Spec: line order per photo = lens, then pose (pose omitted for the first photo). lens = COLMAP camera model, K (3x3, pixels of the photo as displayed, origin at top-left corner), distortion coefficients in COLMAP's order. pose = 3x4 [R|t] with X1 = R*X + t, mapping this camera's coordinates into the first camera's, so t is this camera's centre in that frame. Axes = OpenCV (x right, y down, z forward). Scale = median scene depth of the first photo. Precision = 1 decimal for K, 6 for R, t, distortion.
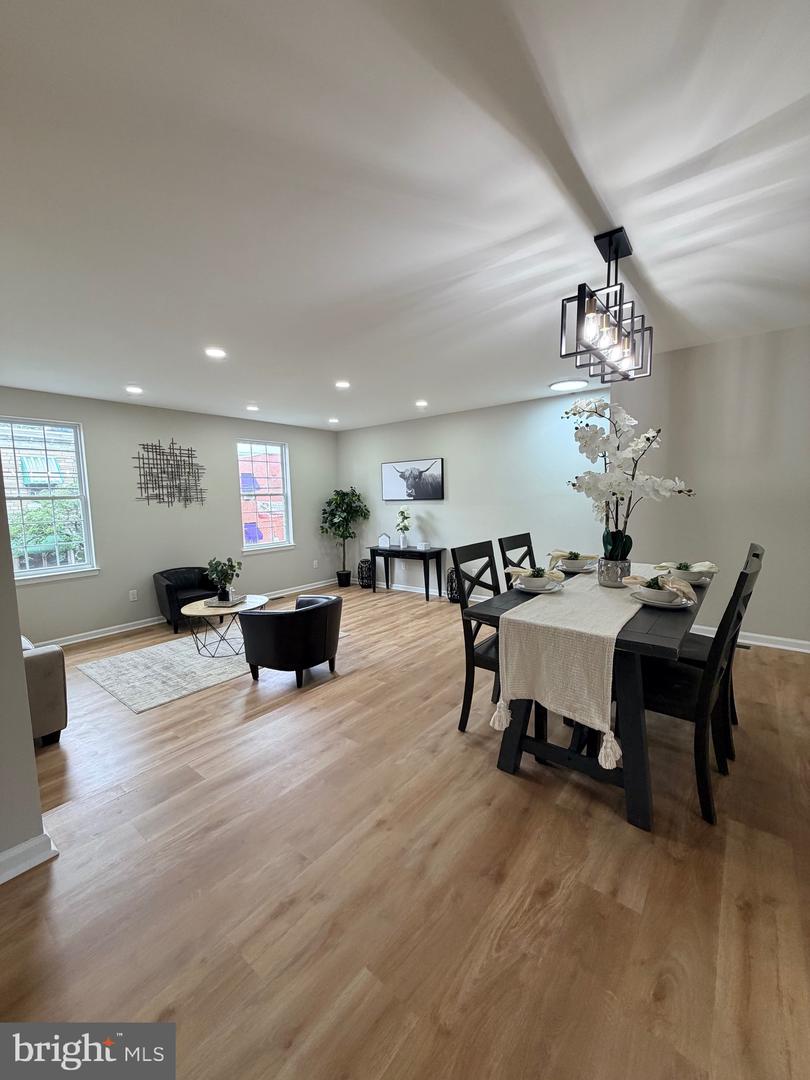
lens RADIAL K [[430.3, 0, 406.1], [0, 430.3, 535.7], [0, 0, 1]] dist [0.000515, -0.000026]
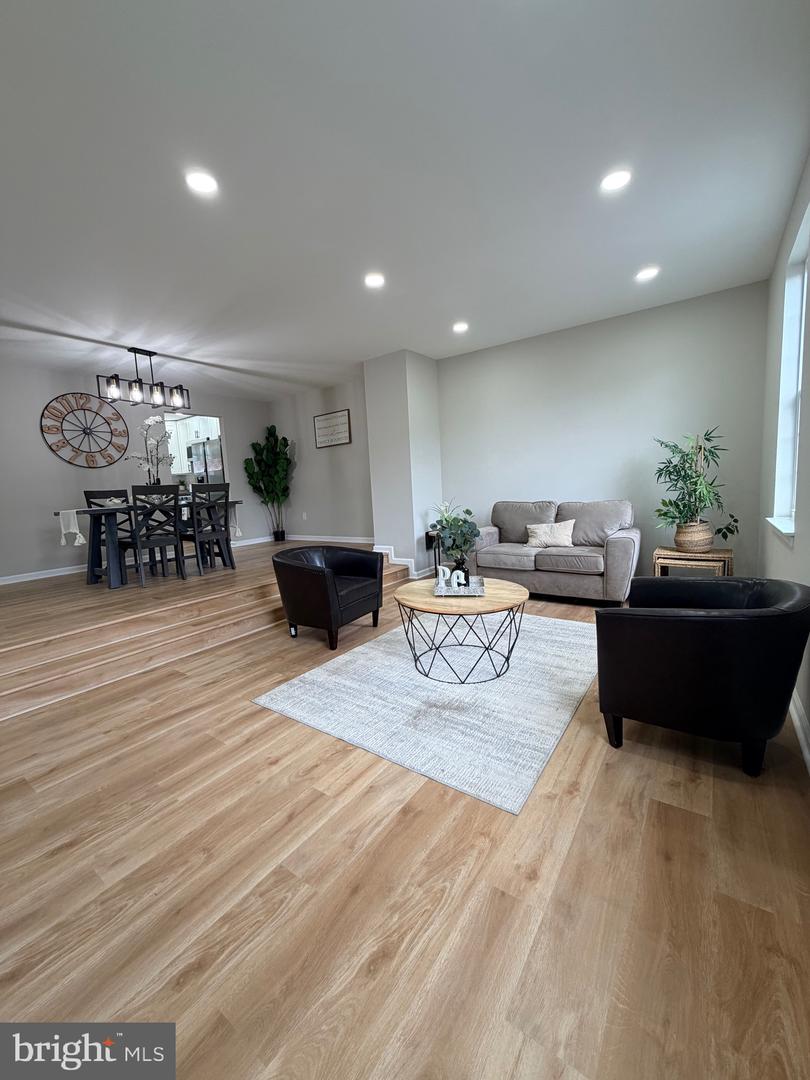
lens RADIAL K [[430.3, 0, 402.7], [0, 430.3, 535.3], [0, 0, 1]] dist [0.000515, -0.000026]
pose [[-0.996031, 0.078569, -0.041812, -0.299923], [0.068398, 0.976317, 0.205247, -0.044191], [0.056947, 0.201573, -0.977817, 1.473844]]
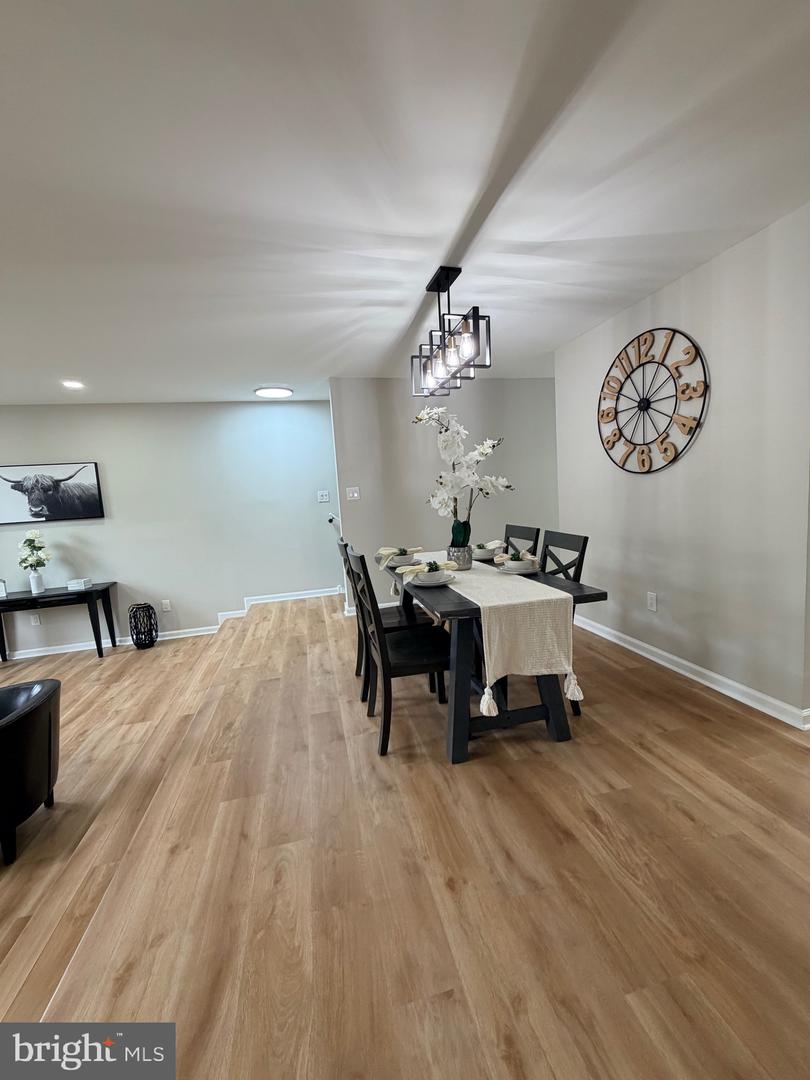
lens RADIAL K [[430.3, 0, 406.0], [0, 430.3, 535.4], [0, 0, 1]] dist [0.000515, -0.000026]
pose [[0.616298, -0.096668, 0.781557, -0.239335], [0.122892, 0.992085, 0.025800, -0.010765], [-0.777865, 0.080146, 0.623300, 0.170868]]
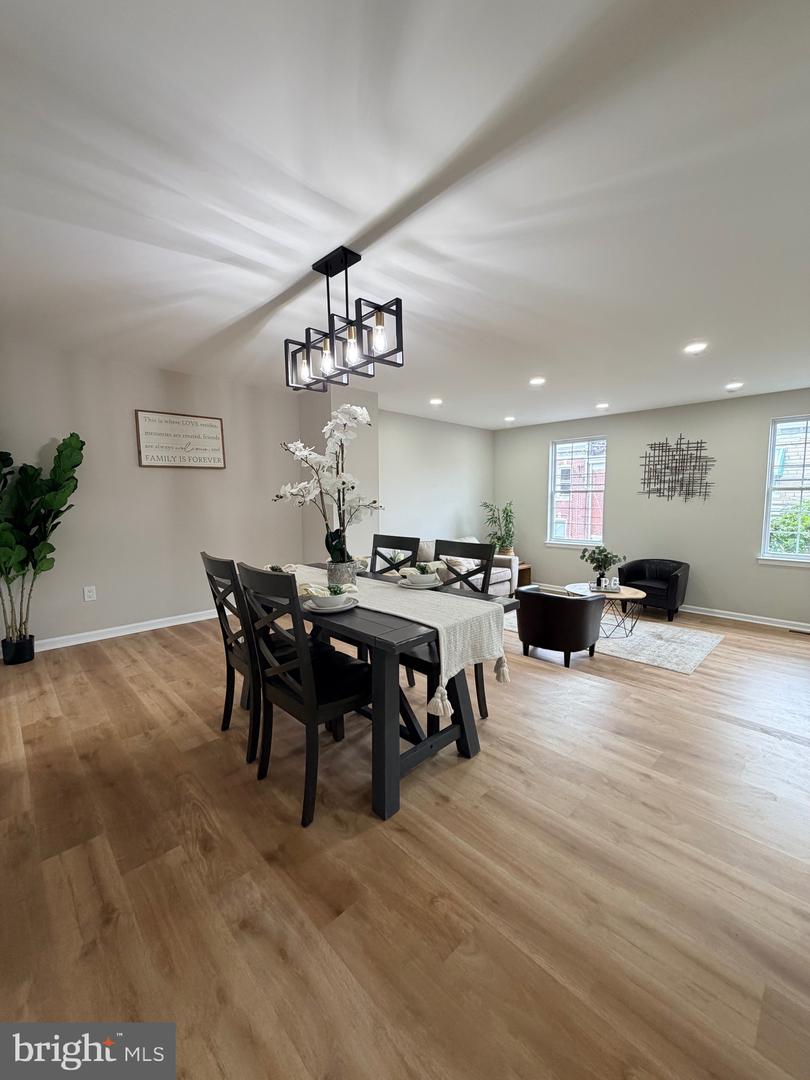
lens RADIAL K [[430.3, 0, 406.9], [0, 430.3, 537.5], [0, 0, 1]] dist [0.000515, -0.000026]
pose [[-0.123165, 0.115165, -0.985681, 0.667098], [-0.083956, 0.988474, 0.125981, -0.065965], [0.988828, 0.098271, -0.112076, 0.575602]]
